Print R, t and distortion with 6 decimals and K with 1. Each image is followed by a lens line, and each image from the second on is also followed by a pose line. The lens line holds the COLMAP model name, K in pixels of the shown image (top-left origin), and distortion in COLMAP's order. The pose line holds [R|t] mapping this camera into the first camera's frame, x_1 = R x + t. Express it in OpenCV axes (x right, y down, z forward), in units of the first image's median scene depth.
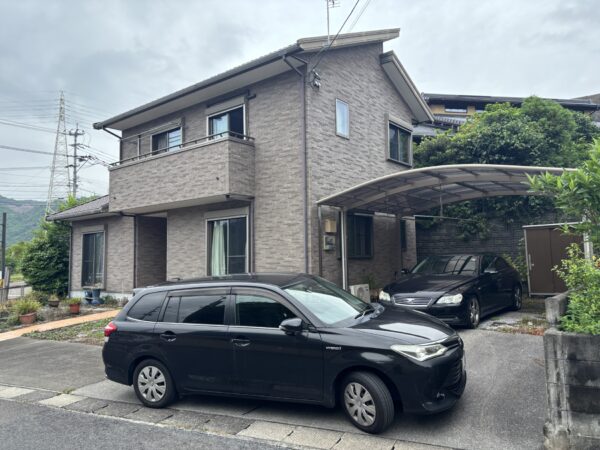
lens RADIAL K [[452.2, 0, 310.0], [0, 452.2, 222.1], [0, 0, 1]] dist [0.046759, -0.044215]
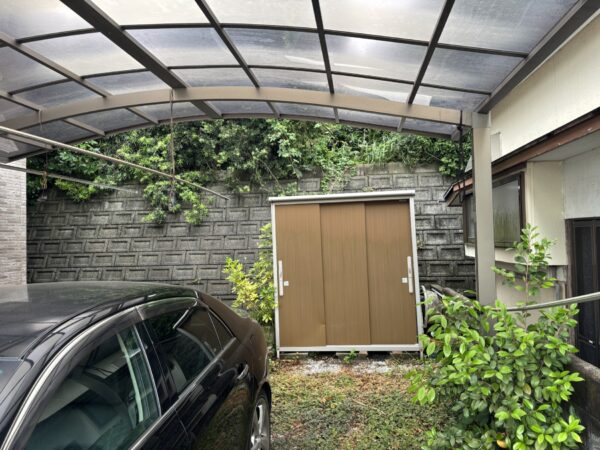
lens RADIAL K [[452.2, 0, 302.2], [0, 452.2, 222.6], [0, 0, 1]] dist [0.046759, -0.044215]
pose [[0.856385, 0.013376, 0.516164, 0.437600], [-0.034741, 0.998892, 0.031754, 0.030696], [-0.515167, -0.045126, 0.855901, 0.990865]]
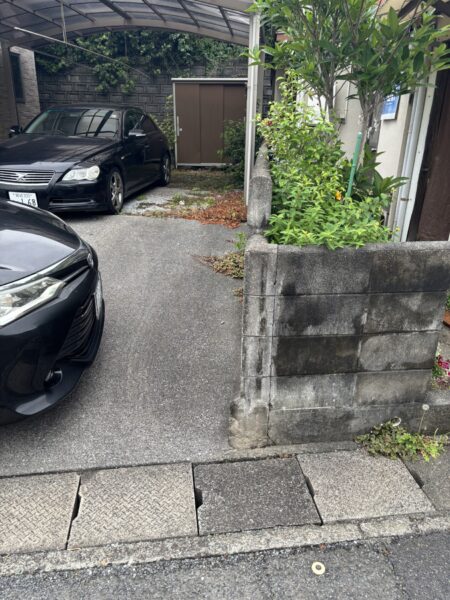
lens RADIAL K [[452.2, 0, 226.5], [0, 452.2, 306.3], [0, 0, 1]] dist [0.046759, -0.044215]
pose [[0.842888, -0.162141, 0.513078, 0.105164], [-0.082595, 0.903234, 0.421125, 0.041842], [-0.531712, -0.397339, 0.747934, 0.286278]]
